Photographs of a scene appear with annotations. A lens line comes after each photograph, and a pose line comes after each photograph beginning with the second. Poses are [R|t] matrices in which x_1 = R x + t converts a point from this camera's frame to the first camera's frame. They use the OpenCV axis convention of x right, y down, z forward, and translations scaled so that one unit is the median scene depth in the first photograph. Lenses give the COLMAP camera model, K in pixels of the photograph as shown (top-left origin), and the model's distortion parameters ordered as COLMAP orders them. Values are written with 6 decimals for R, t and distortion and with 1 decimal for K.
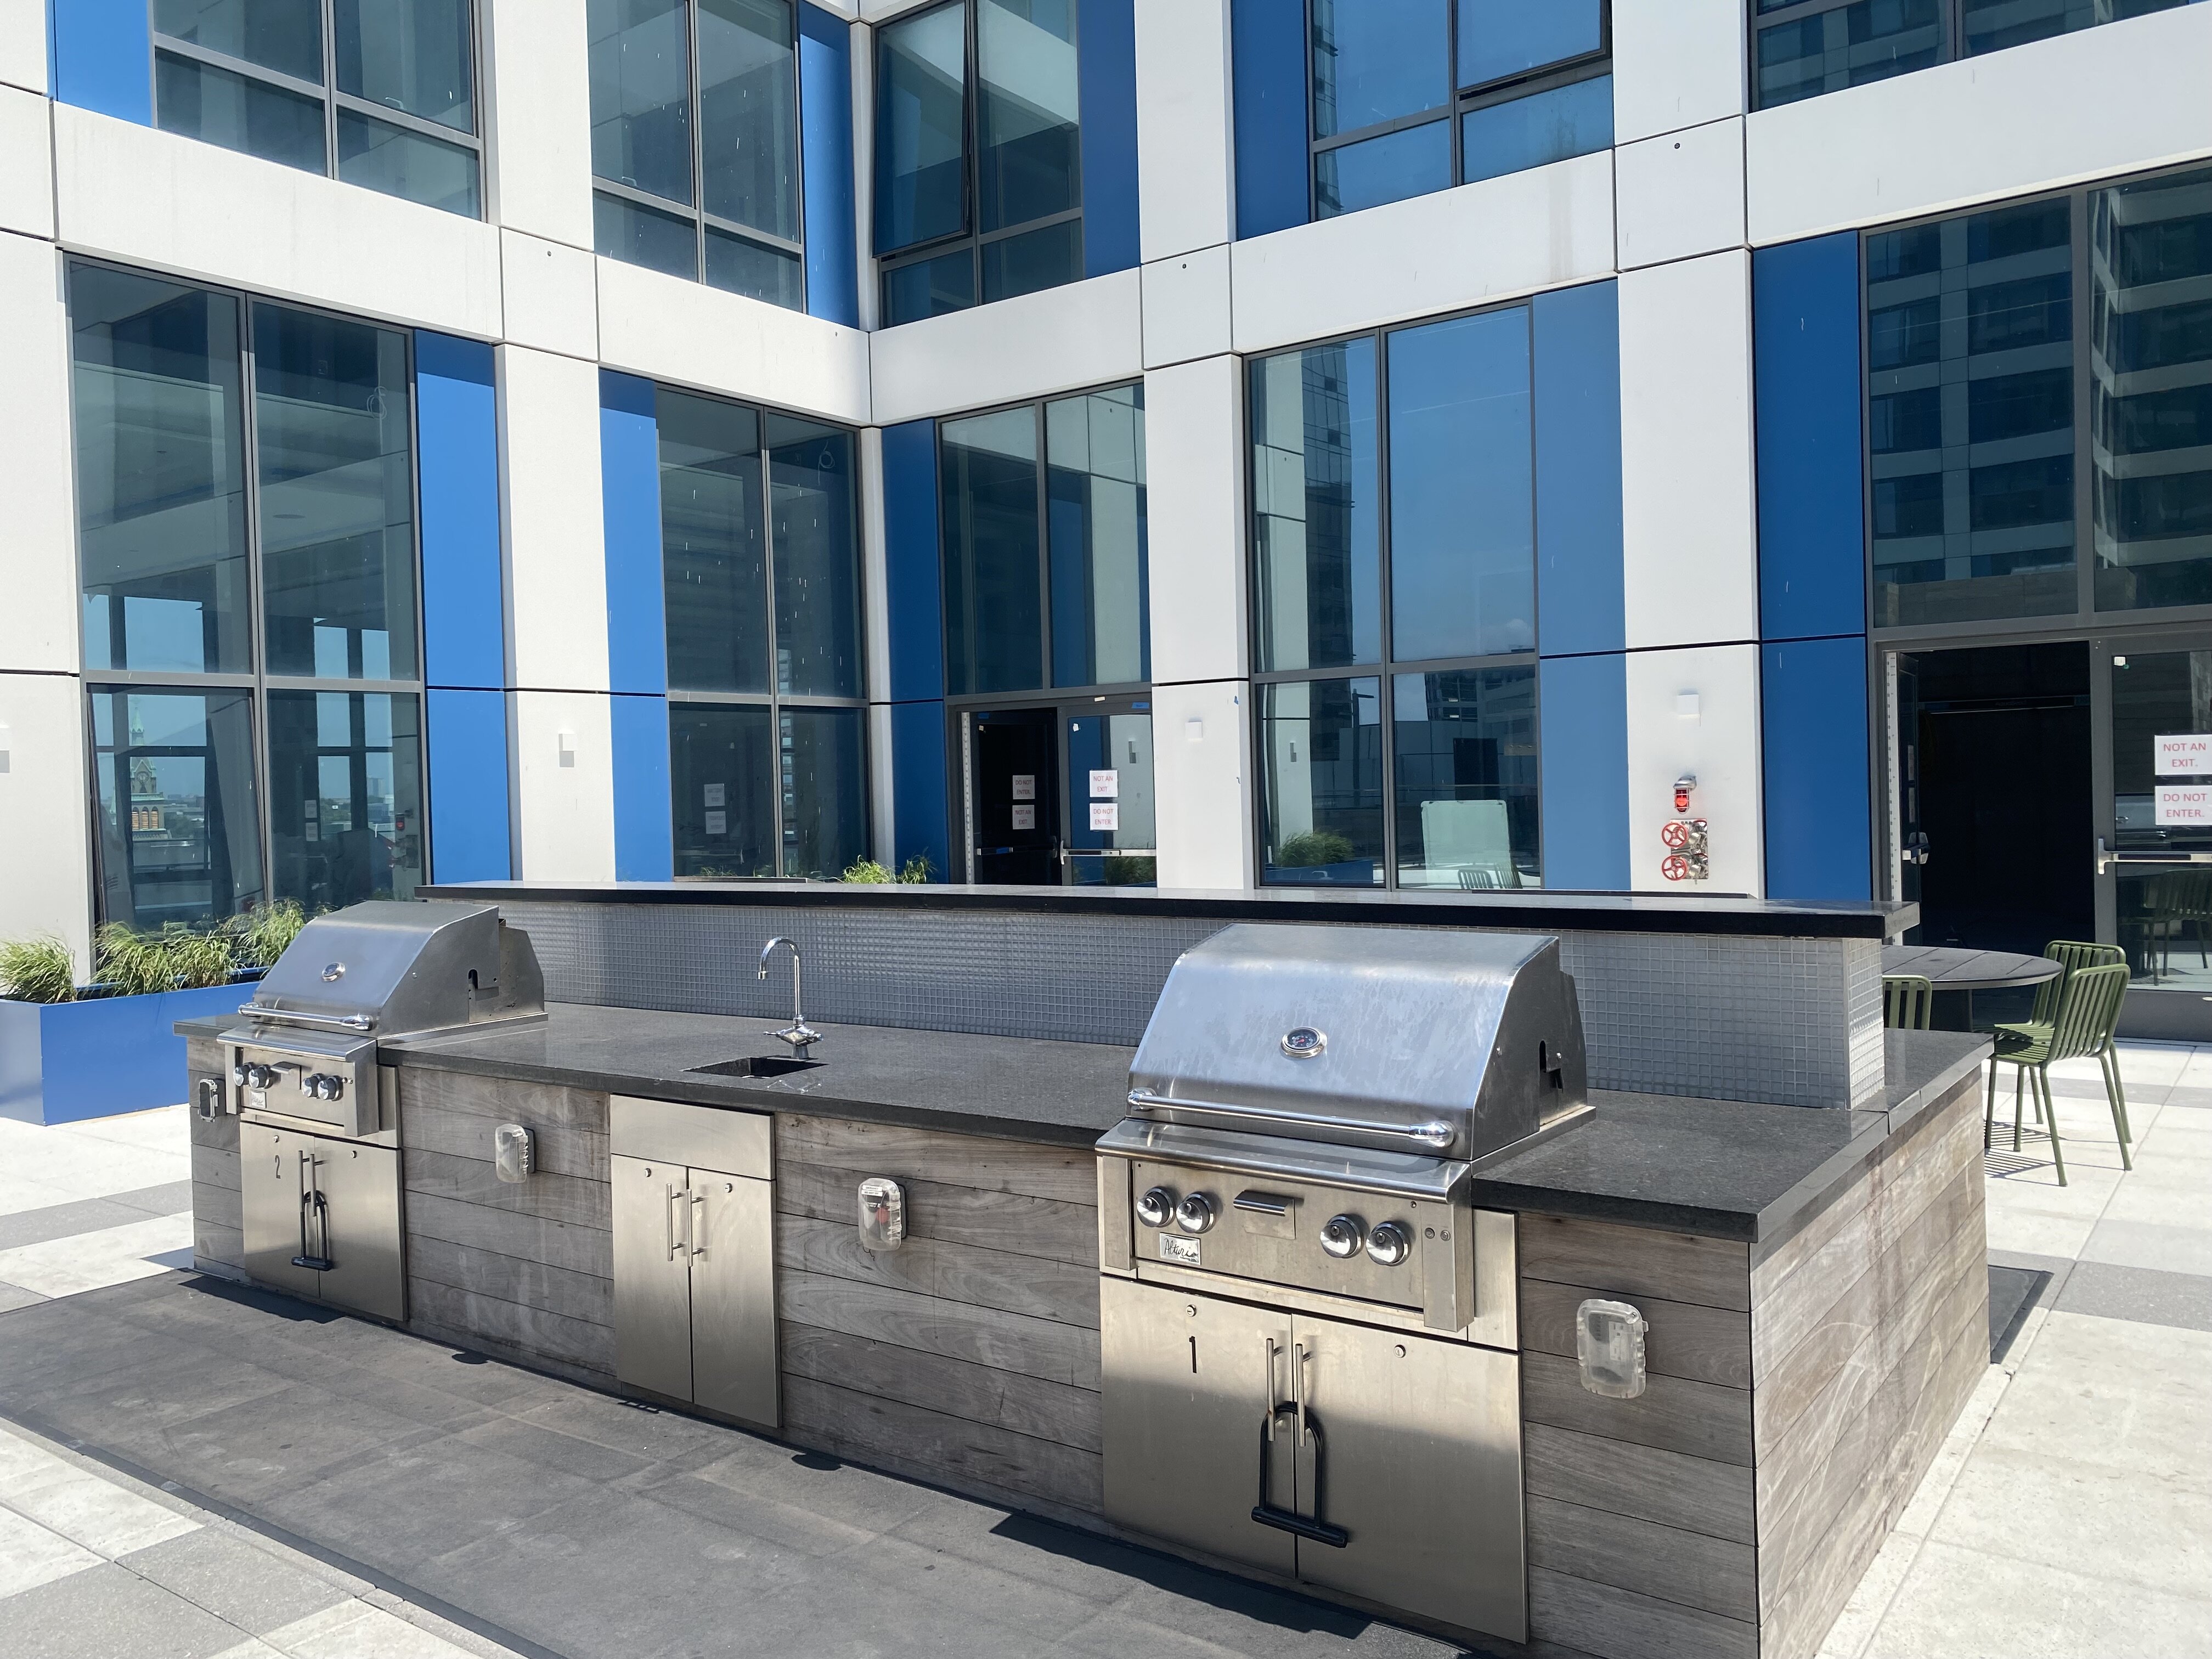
lens RADIAL K [[1723.7, 0, 1097.7], [0, 1723.7, 828.4], [0, 0, 1]] dist [0.004164, -0.012726]
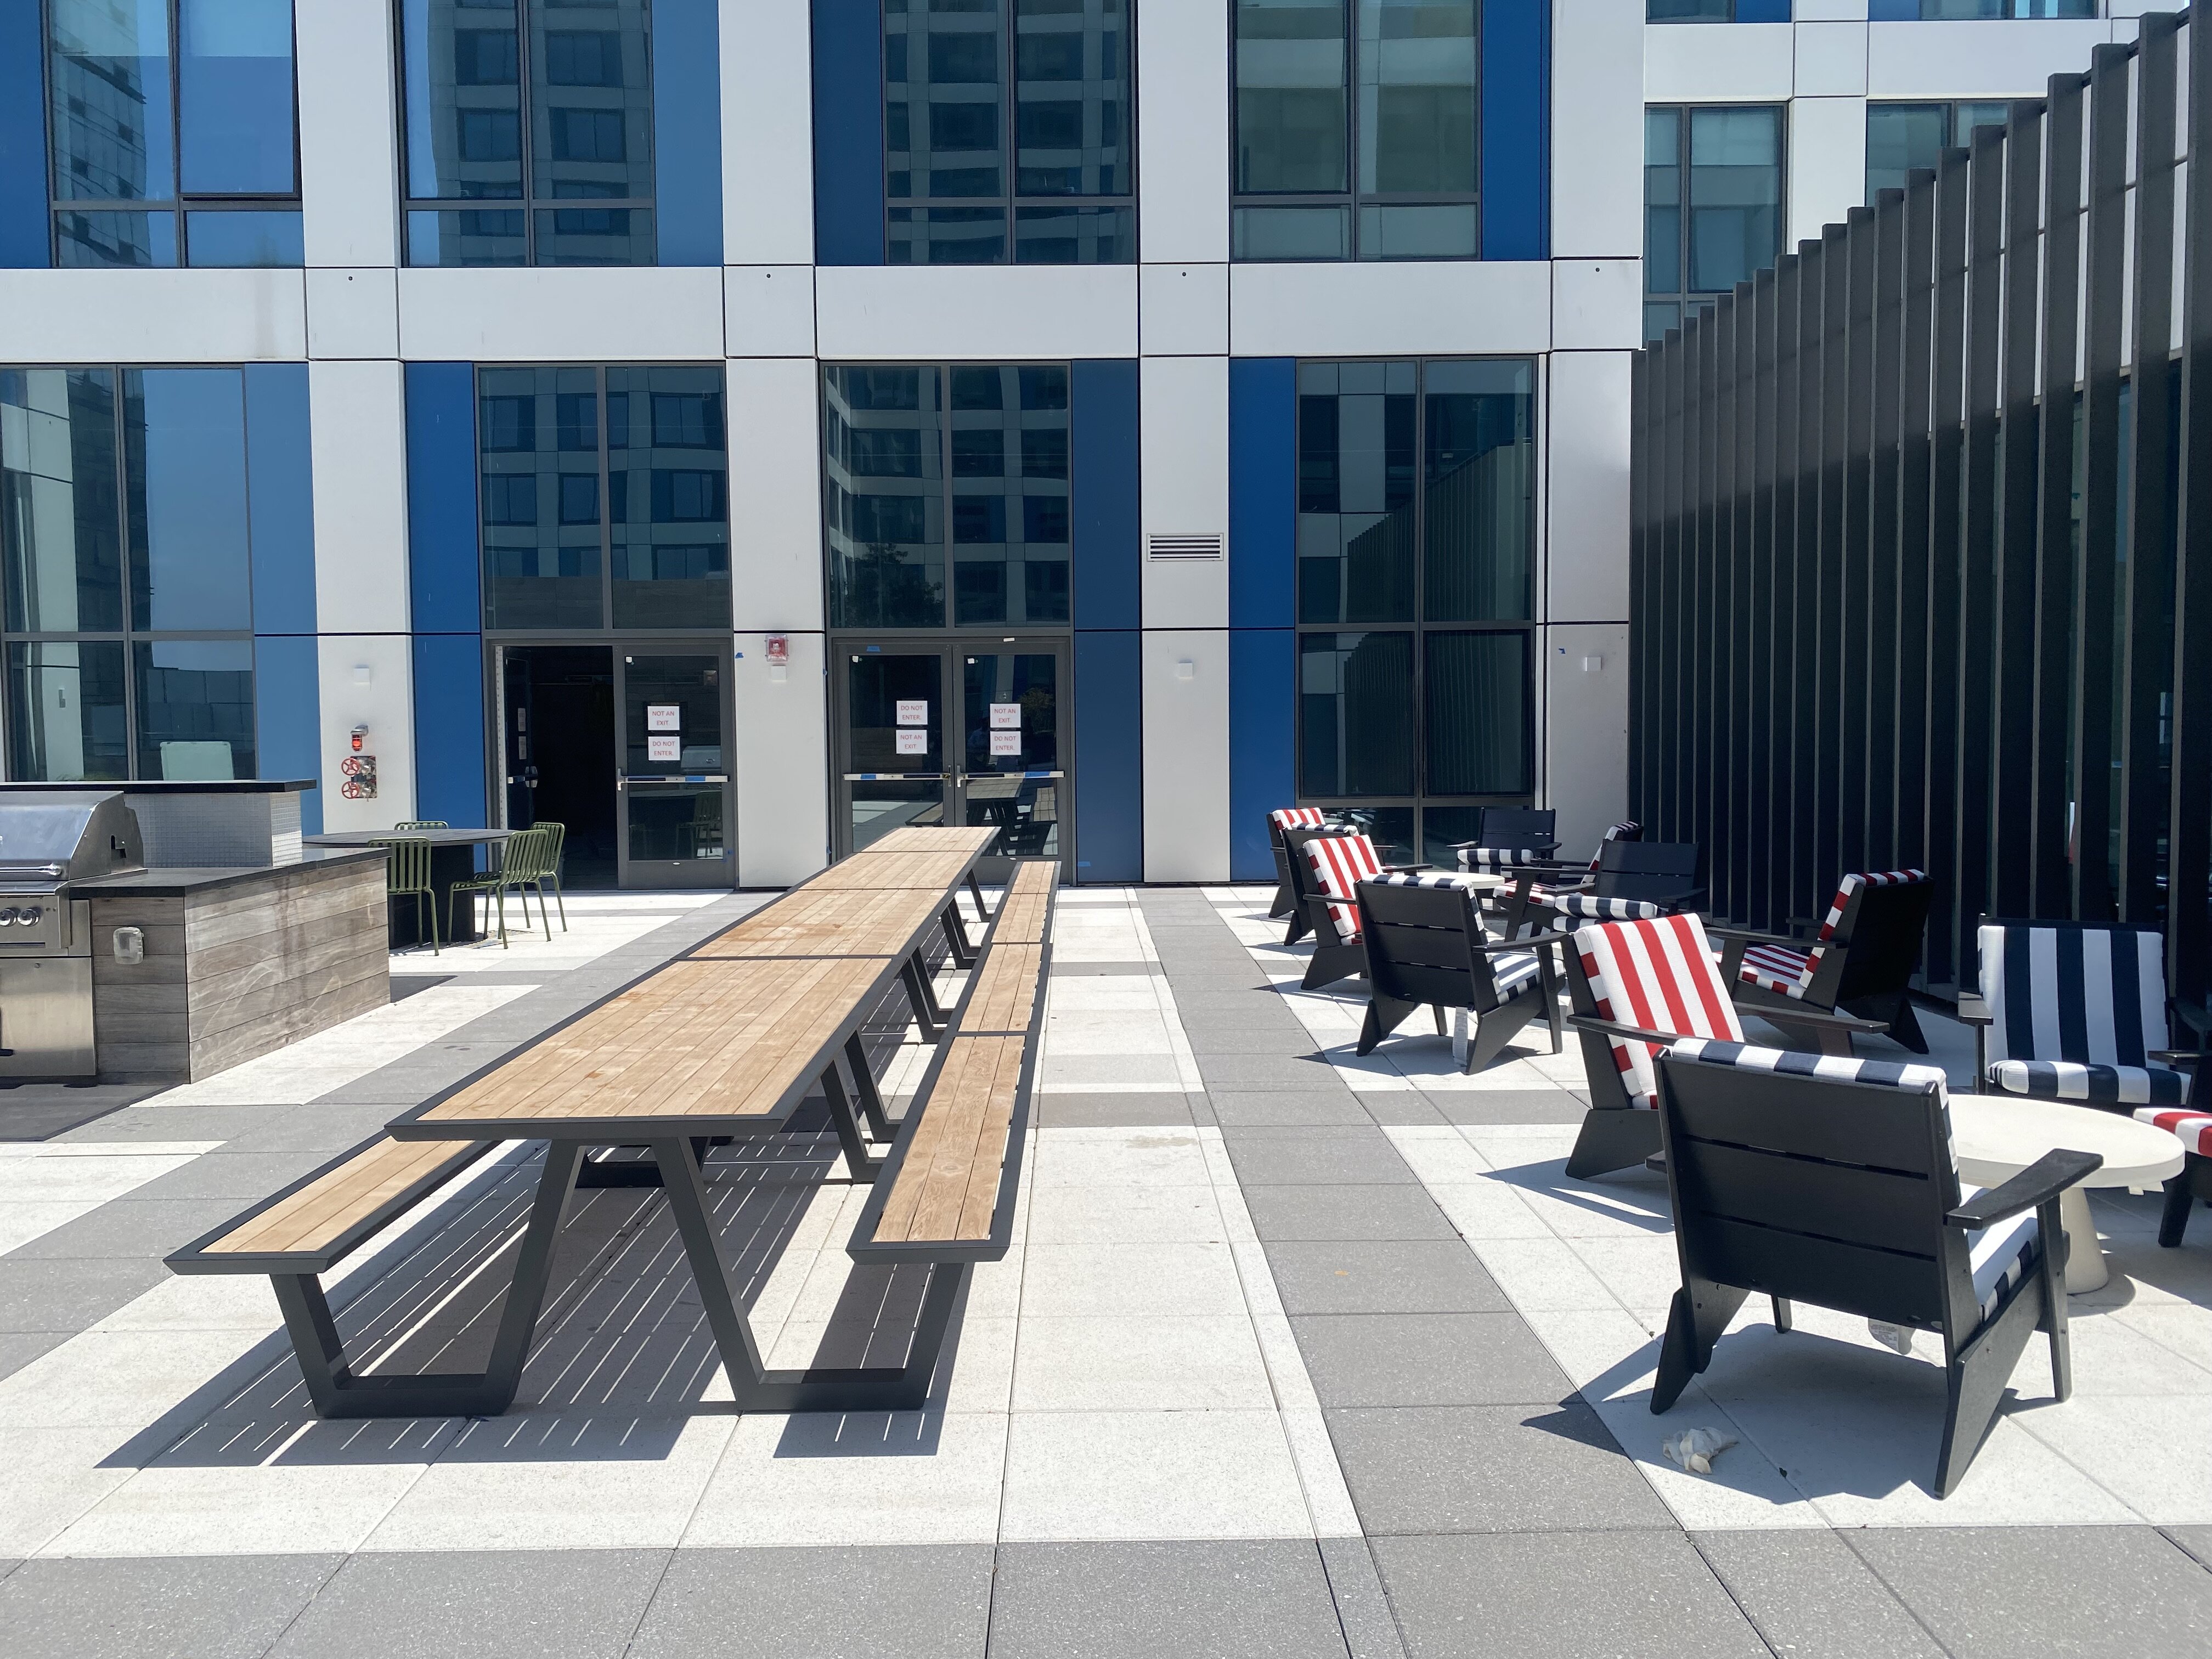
lens RADIAL K [[1723.7, 0, 1098.9], [0, 1723.7, 847.4], [0, 0, 1]] dist [0.004164, -0.012726]
pose [[0.806953, -0.022218, 0.590197, -0.011352], [0.000709, 0.999328, 0.036650, 0.019067], [-0.590615, -0.029157, 0.806427, -0.528128]]
